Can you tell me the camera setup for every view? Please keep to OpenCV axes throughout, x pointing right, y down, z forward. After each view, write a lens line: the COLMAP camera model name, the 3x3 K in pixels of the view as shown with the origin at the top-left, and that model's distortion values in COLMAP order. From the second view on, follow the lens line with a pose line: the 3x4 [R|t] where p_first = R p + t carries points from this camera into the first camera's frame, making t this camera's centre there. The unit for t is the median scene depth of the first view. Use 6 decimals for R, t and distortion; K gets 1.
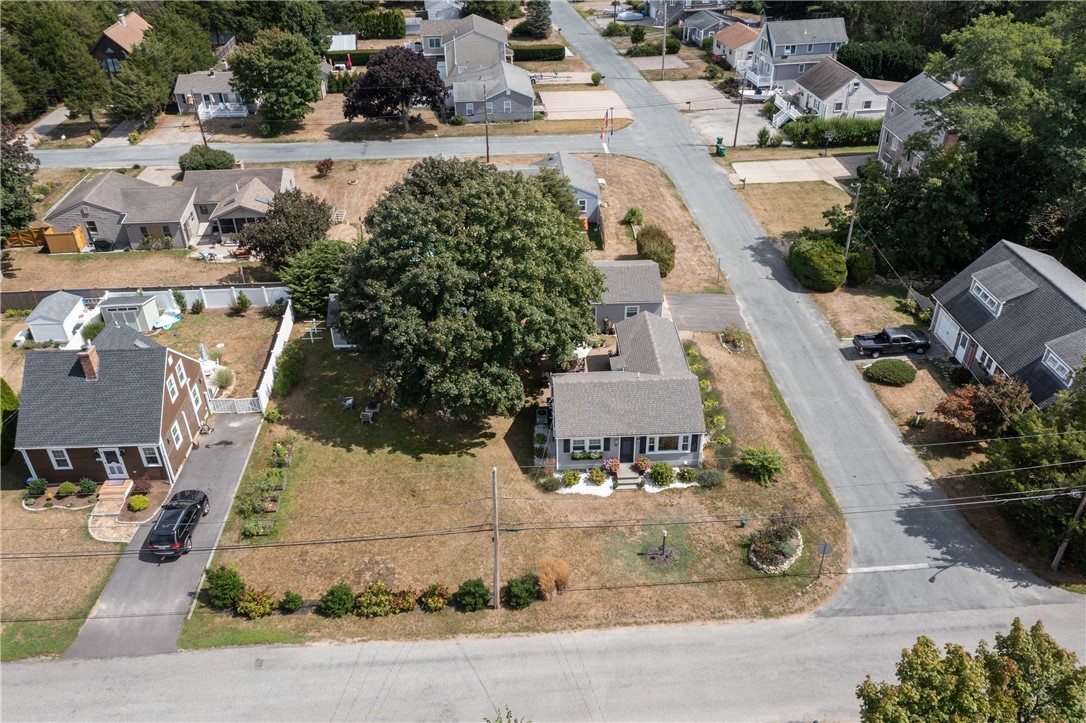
lens RADIAL K [[860.4, 0, 543.0], [0, 860.4, 361.5], [0, 0, 1]] dist [0.004446, 0.005484]
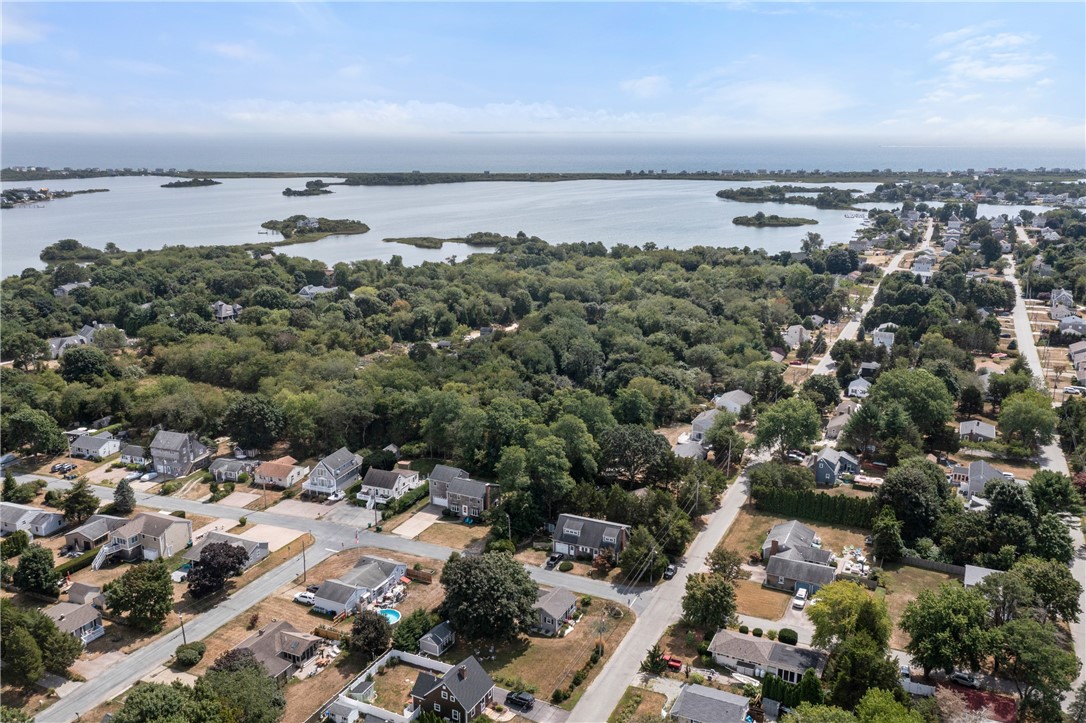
lens RADIAL K [[882.7, 0, 532.9], [0, 882.7, 334.5], [0, 0, 1]] dist [0.000837, 0.010739]
pose [[0.491955, -0.176358, 0.852572, -2.011149], [0.471853, 0.876983, -0.090863, -0.443400], [-0.731666, 0.446989, 0.514651, -0.815852]]
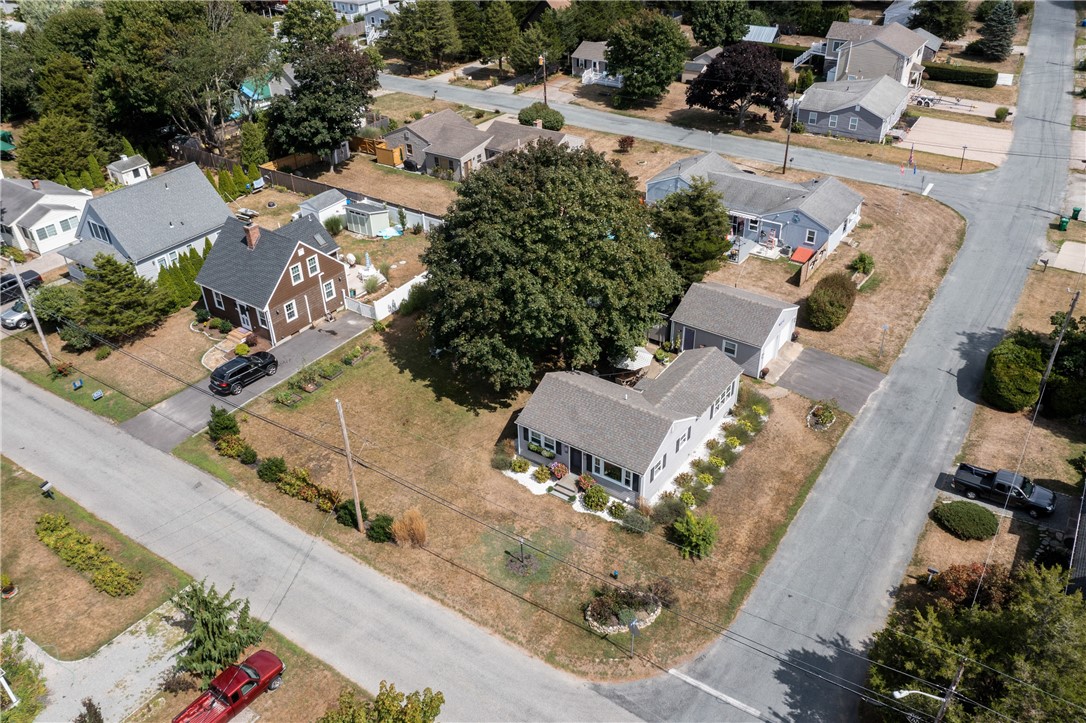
lens RADIAL K [[860.4, 0, 543.0], [0, 860.4, 361.5], [0, 0, 1]] dist [0.004446, 0.005484]
pose [[0.793973, 0.329638, -0.510828, 0.423670], [-0.323209, 0.940533, 0.104567, -0.076090], [0.514920, 0.082081, 0.853300, 0.103620]]
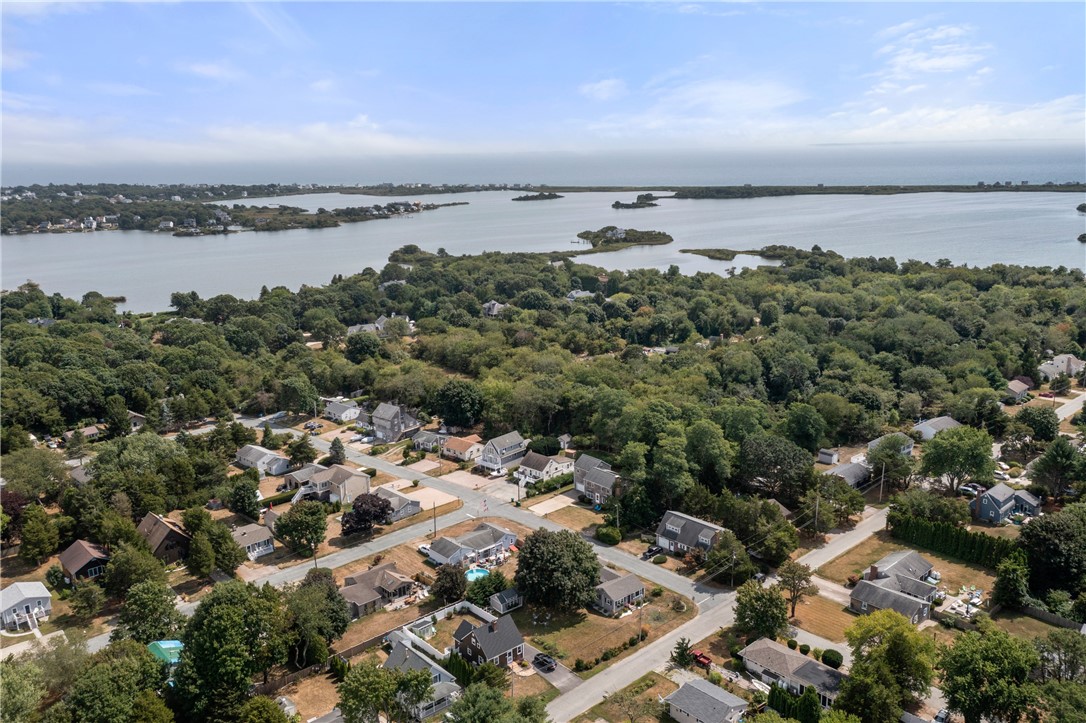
lens RADIAL K [[860.4, 0, 543.0], [0, 860.4, 361.5], [0, 0, 1]] dist [0.004446, 0.005484]
pose [[0.781540, -0.147050, 0.606277, -1.629013], [0.349986, 0.907835, -0.230968, -0.063708], [-0.516435, 0.392699, 0.760974, -1.374115]]
